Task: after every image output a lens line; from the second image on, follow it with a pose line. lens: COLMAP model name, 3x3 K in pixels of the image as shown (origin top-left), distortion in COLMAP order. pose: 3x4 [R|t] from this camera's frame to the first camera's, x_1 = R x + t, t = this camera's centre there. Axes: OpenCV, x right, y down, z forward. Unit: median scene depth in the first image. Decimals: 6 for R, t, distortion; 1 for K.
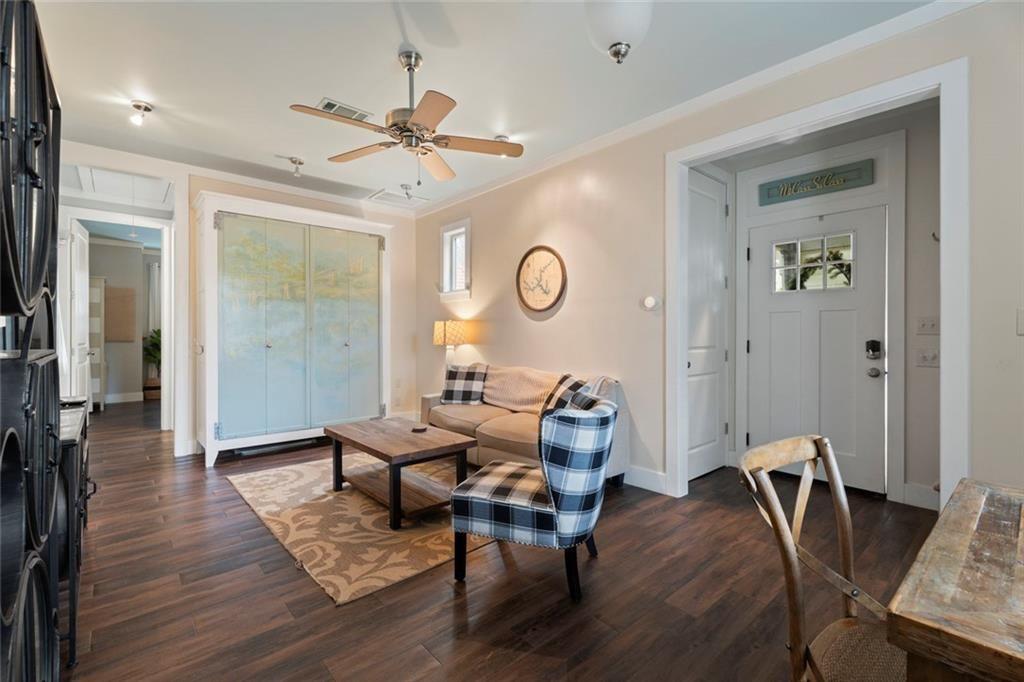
lens RADIAL K [[456.3, 0, 513.9], [0, 456.3, 337.2], [0, 0, 1]] dist [-0.001535, 0.000106]
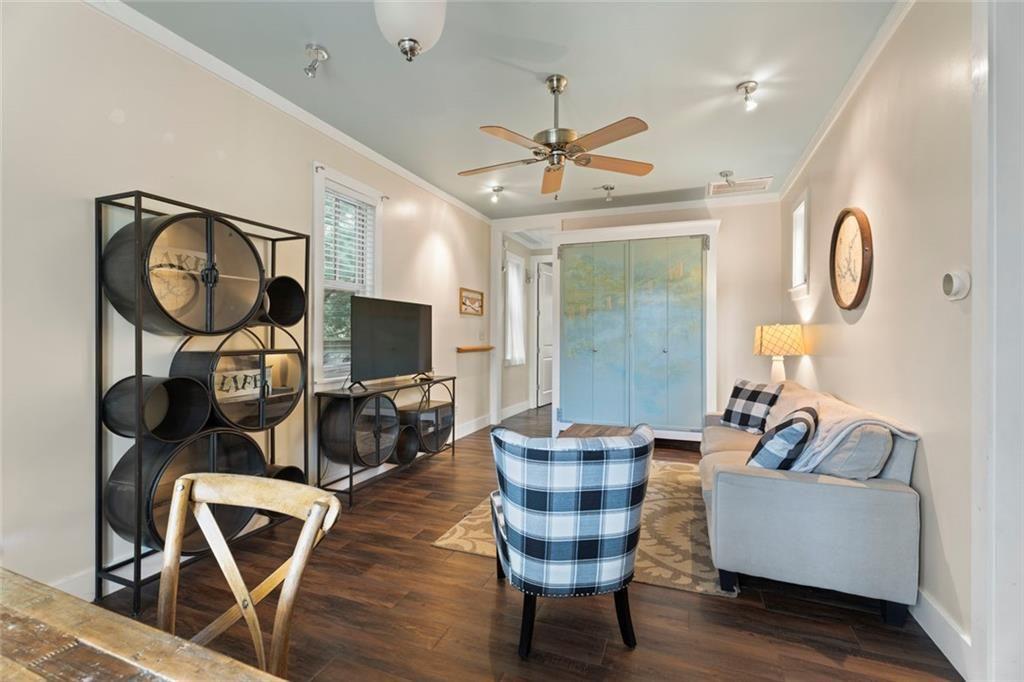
lens RADIAL K [[456.3, 0, 513.9], [0, 456.3, 337.2], [0, 0, 1]] dist [-0.001535, 0.000106]
pose [[0.450433, 0.004613, -0.892798, 0.426162], [-0.010239, 0.999948, 0.000000, -0.011978], [0.892752, 0.009141, 0.450456, 0.280224]]
